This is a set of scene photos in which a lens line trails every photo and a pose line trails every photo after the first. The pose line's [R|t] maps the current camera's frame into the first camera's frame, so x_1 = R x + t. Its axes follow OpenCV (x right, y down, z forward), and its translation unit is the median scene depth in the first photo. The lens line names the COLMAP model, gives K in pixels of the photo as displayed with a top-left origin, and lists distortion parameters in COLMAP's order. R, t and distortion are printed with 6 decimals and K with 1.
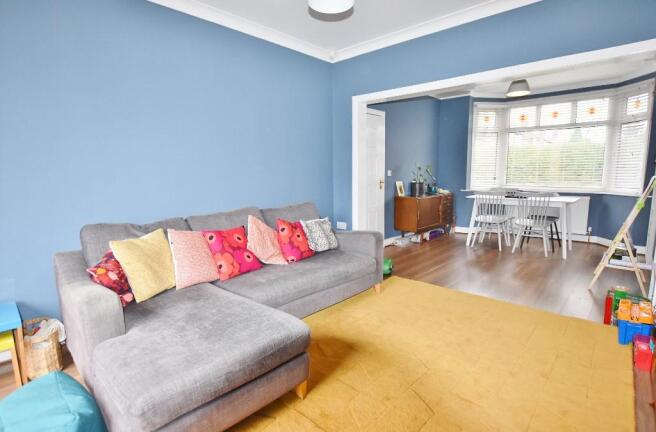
lens RADIAL K [[335.7, 0, 328.4], [0, 335.7, 215.0], [0, 0, 1]] dist [0.002035, -0.000841]
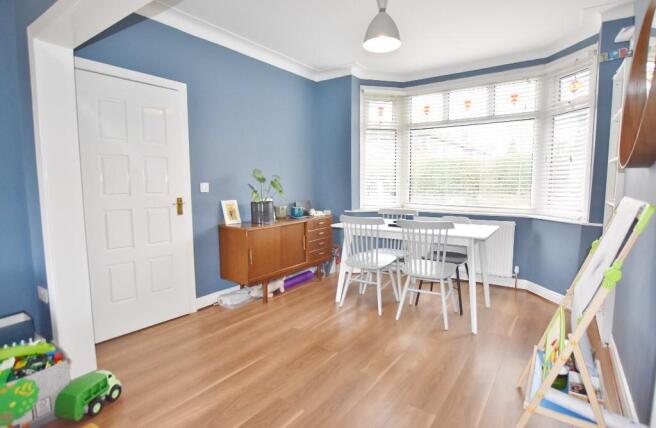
lens RADIAL K [[331.6, 0, 328.1], [0, 331.6, 213.4], [0, 0, 1]] dist [0.003083, 0.000107]
pose [[0.993865, -0.008117, 0.110301, 0.324280], [0.011778, 0.999400, -0.032581, -0.053826], [-0.109971, 0.033680, 0.993364, 0.369023]]
